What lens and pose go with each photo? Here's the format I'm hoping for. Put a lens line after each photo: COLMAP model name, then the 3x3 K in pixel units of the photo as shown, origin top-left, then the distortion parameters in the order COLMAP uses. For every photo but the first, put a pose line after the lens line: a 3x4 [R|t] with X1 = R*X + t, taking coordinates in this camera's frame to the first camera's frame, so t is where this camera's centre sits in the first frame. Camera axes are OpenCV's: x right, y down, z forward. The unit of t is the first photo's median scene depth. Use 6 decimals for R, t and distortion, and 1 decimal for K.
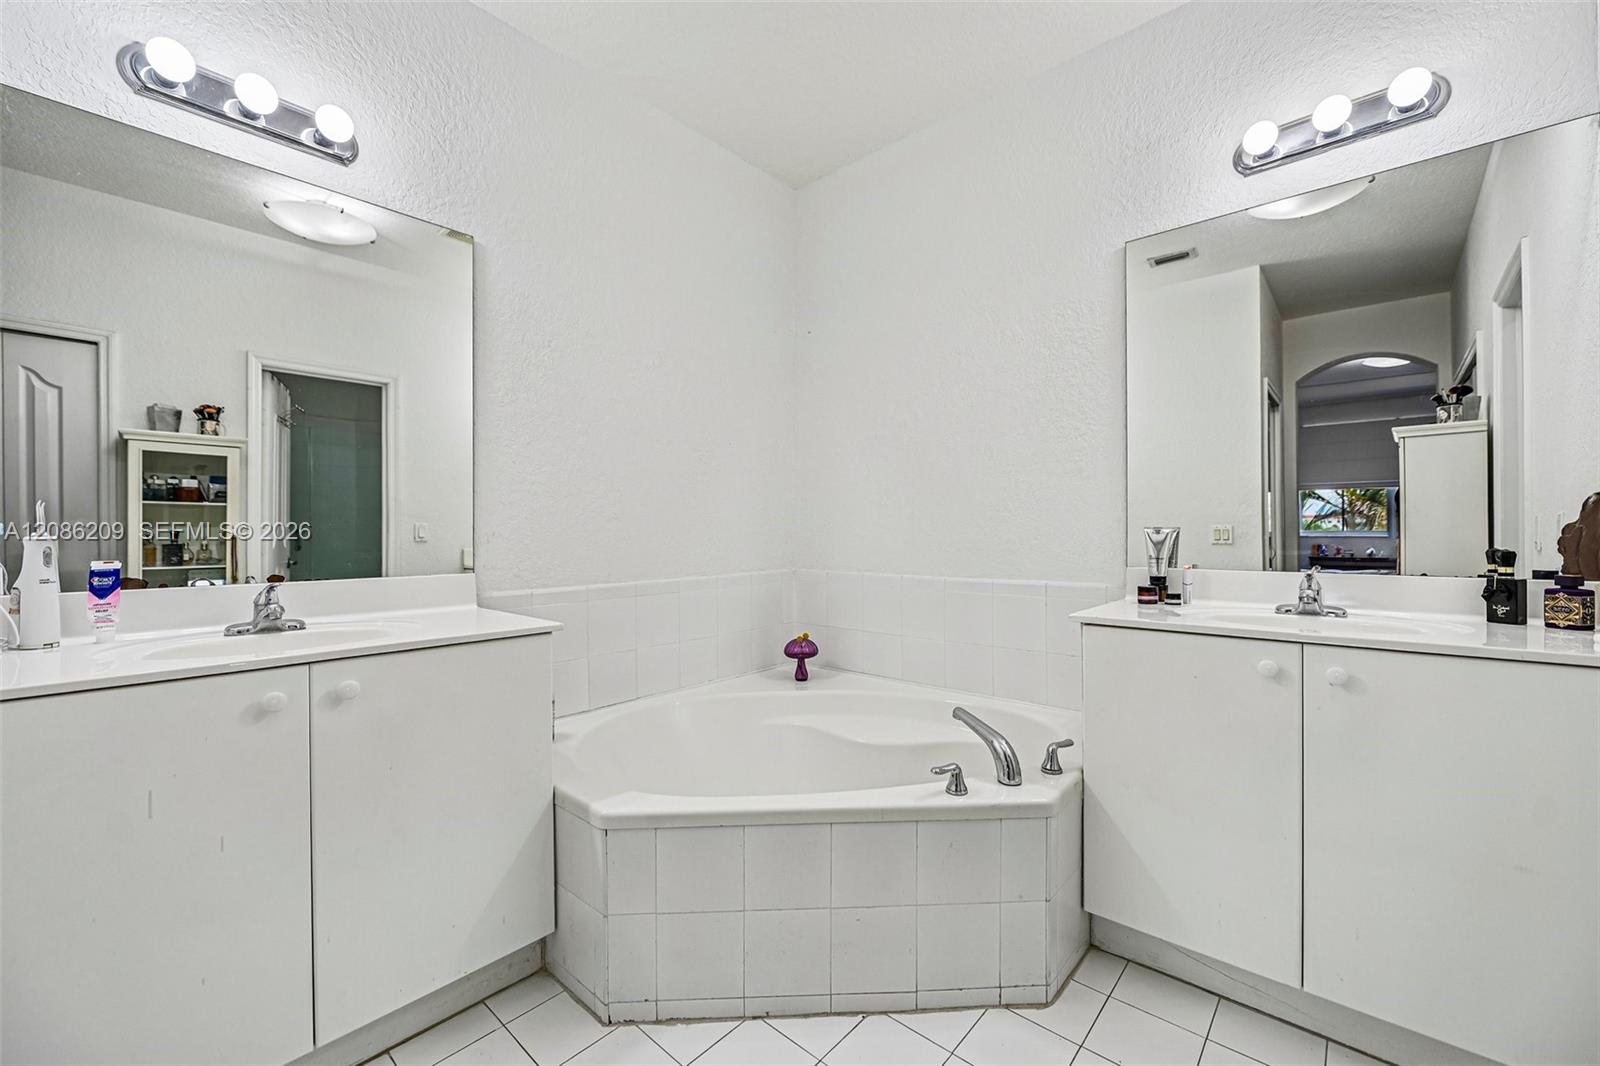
lens RADIAL K [[640.6, 0, 791.1], [0, 640.6, 530.7], [0, 0, 1]] dist [-0.007651, -0.001249]
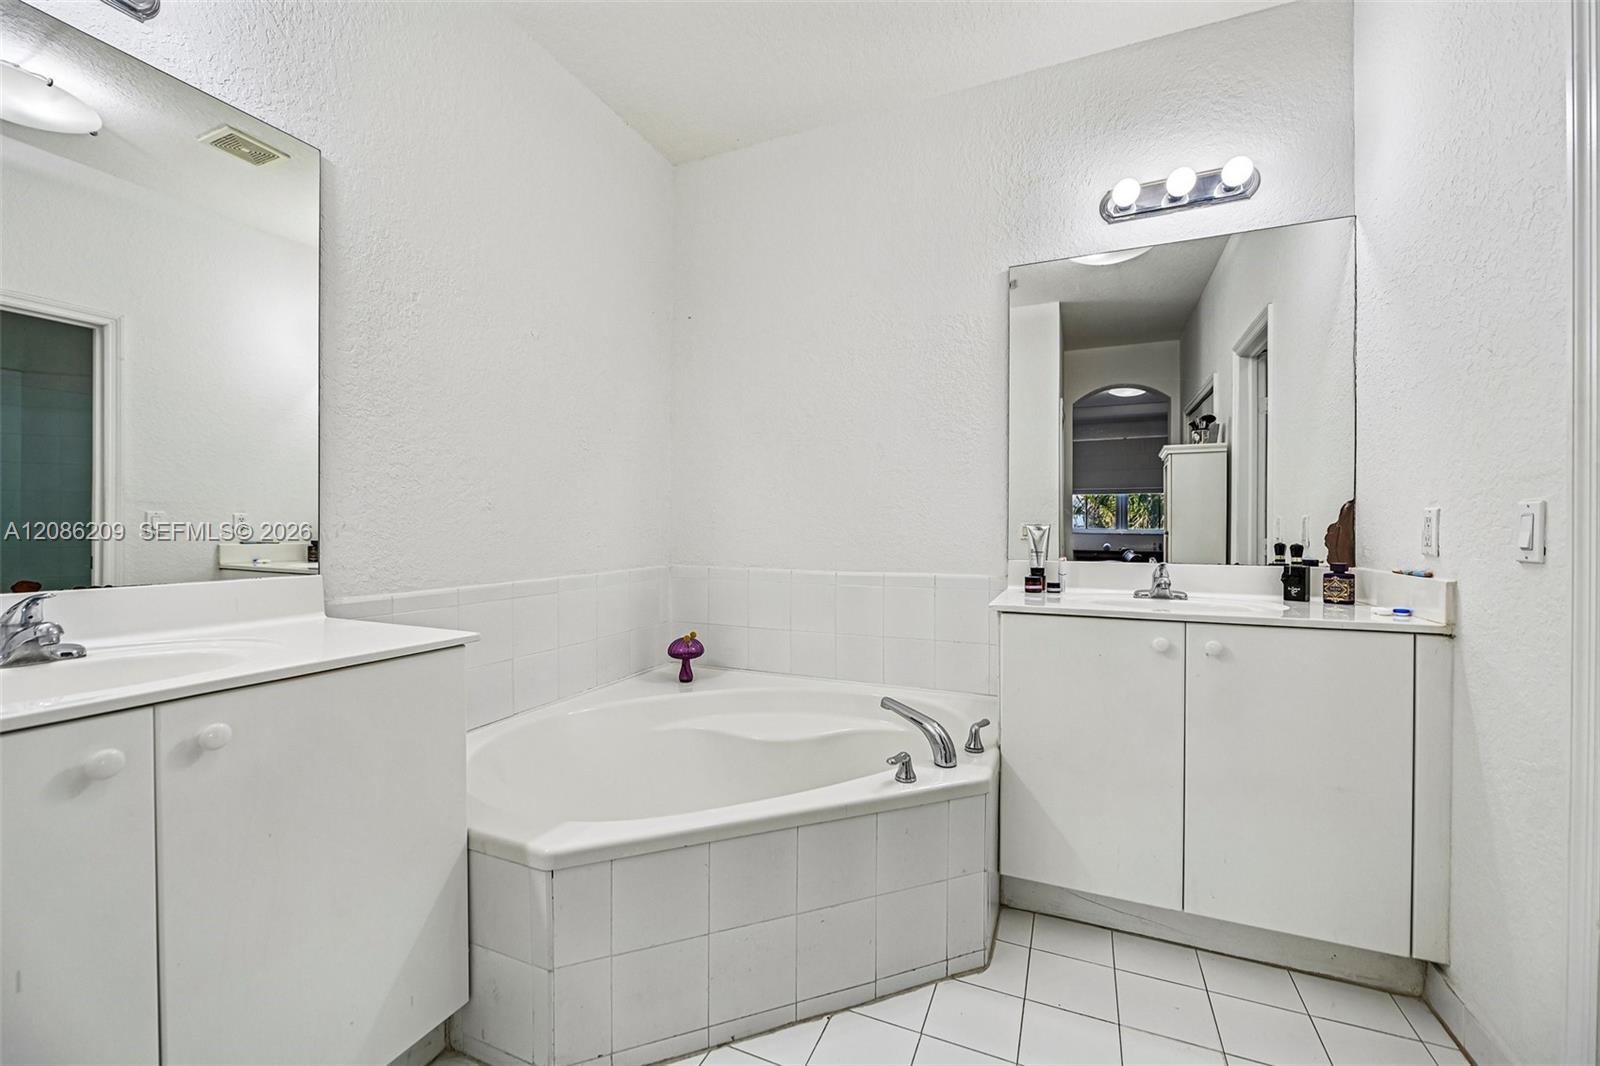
lens RADIAL K [[640.6, 0, 788.5], [0, 640.6, 530.5], [0, 0, 1]] dist [-0.007651, -0.001249]
pose [[0.949562, 0.005775, 0.313527, -0.231967], [-0.008060, 0.999950, 0.005992, 0.002490], [-0.313477, -0.008217, 0.949560, 0.079274]]
